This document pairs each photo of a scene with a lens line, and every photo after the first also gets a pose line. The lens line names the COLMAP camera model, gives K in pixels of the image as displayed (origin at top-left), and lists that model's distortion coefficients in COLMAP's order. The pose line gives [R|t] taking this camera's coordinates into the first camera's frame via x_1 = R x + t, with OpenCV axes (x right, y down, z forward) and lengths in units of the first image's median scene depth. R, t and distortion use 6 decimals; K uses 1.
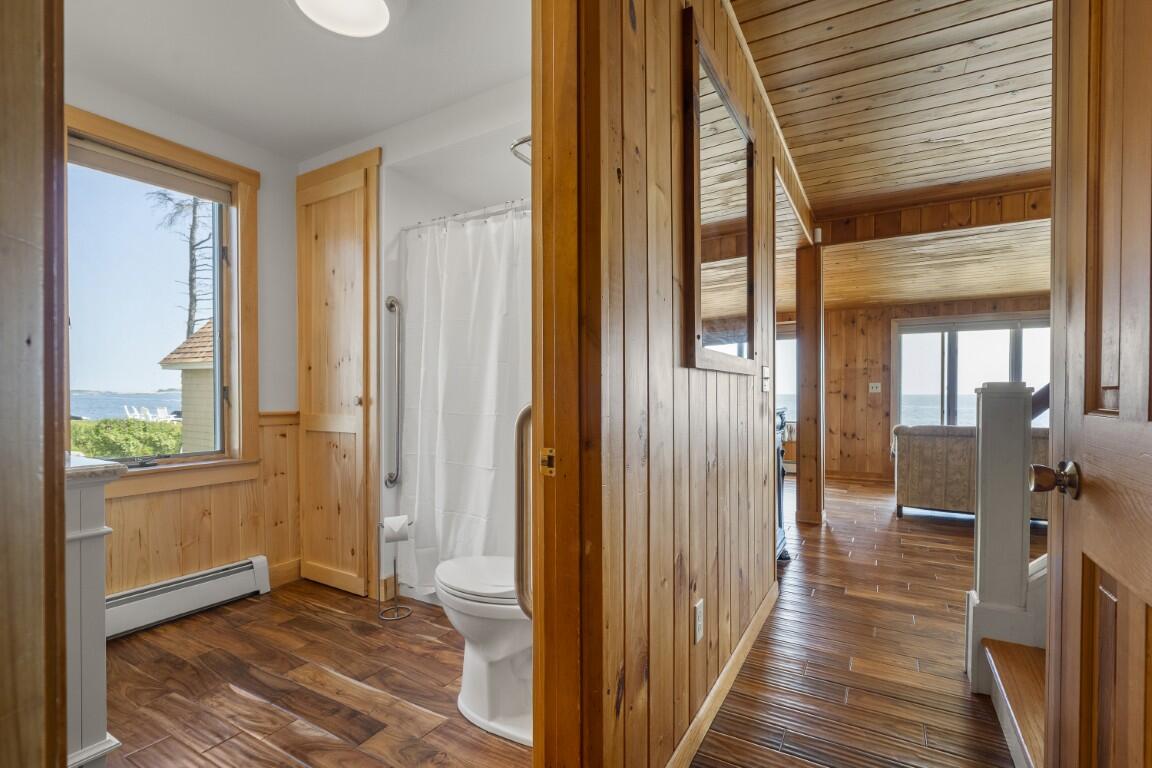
lens RADIAL K [[535.9, 0, 582.4], [0, 535.9, 392.0], [0, 0, 1]] dist [-0.003245, 0.000307]
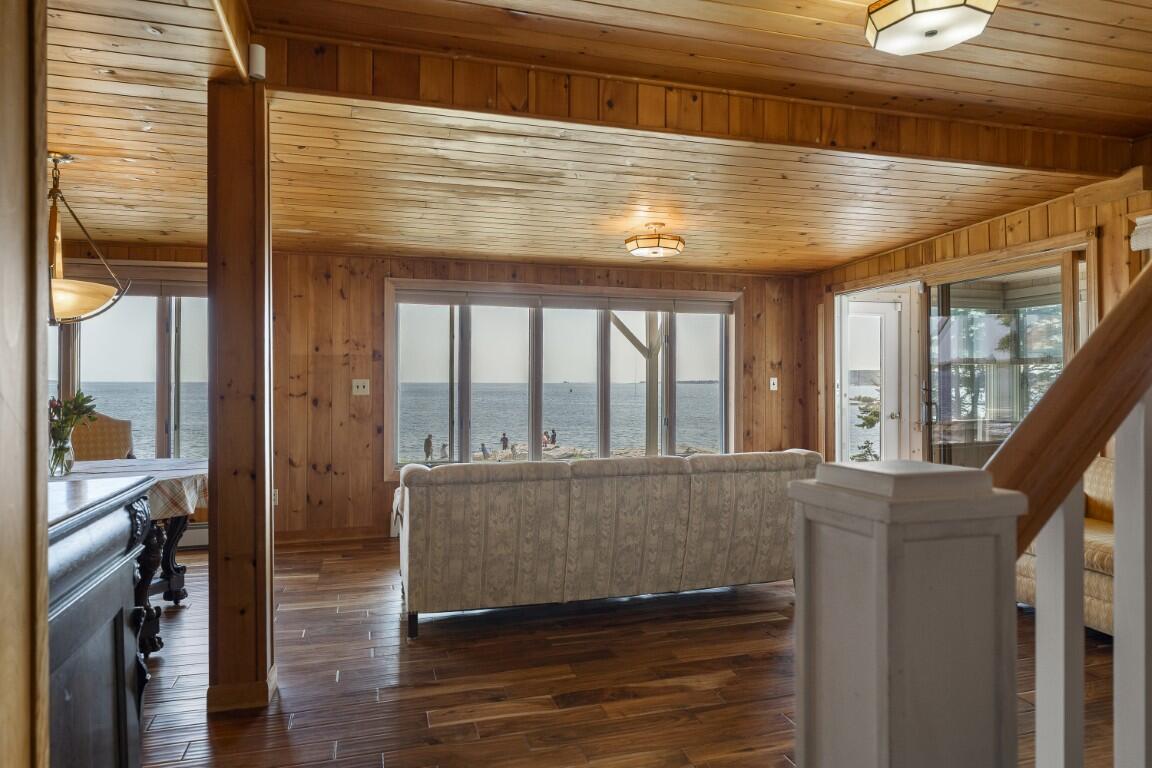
lens RADIAL K [[722.5, 0, 575.6], [0, 722.5, 385.4], [0, 0, 1]] dist [-0.001023, -0.000325]
pose [[0.693288, -0.004974, 0.720643, 0.468492], [-0.001786, 0.999961, 0.008620, -0.067590], [-0.720658, -0.007263, 0.693253, 0.969618]]
